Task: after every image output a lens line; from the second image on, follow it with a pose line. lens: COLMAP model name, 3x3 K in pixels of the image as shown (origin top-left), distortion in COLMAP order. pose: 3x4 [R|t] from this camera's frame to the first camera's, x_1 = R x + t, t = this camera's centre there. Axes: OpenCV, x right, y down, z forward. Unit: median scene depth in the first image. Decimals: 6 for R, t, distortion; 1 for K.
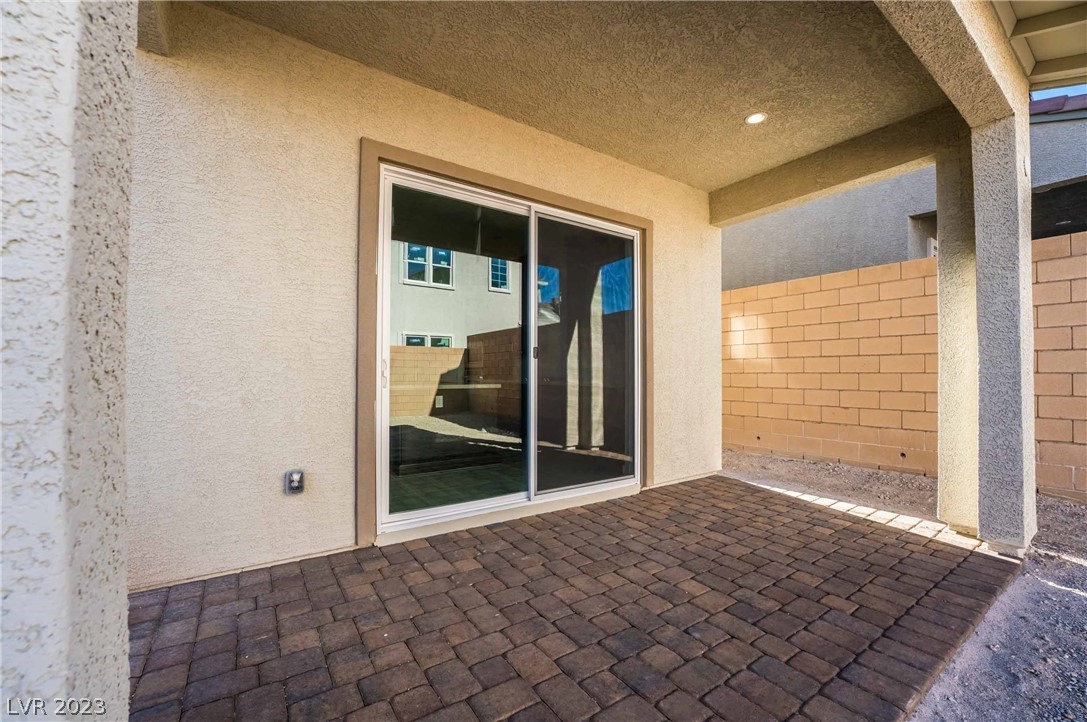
lens RADIAL K [[439.4, 0, 538.9], [0, 439.4, 367.8], [0, 0, 1]] dist [-0.024192, 0.000697]
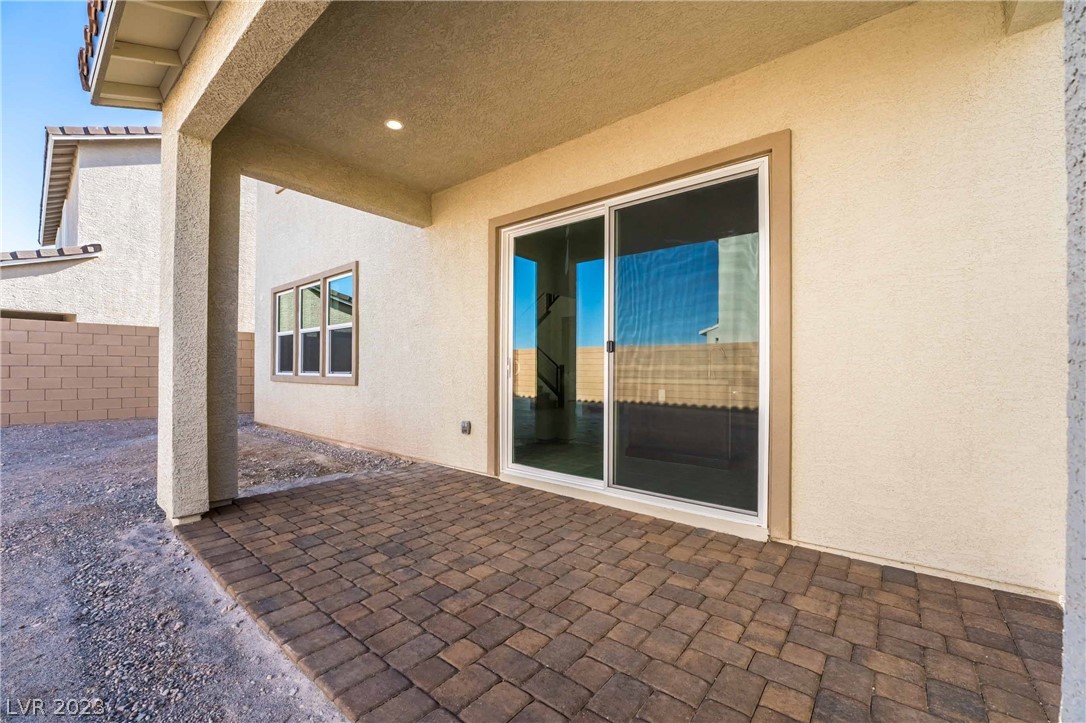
lens RADIAL K [[439.0, 0, 538.5], [0, 439.0, 368.3], [0, 0, 1]] dist [-0.024192, 0.000697]
pose [[0.276224, -0.005242, -0.961079, 1.034669], [0.013290, 0.999910, -0.001634, 0.017068], [0.961001, -0.012322, 0.276269, 0.631564]]
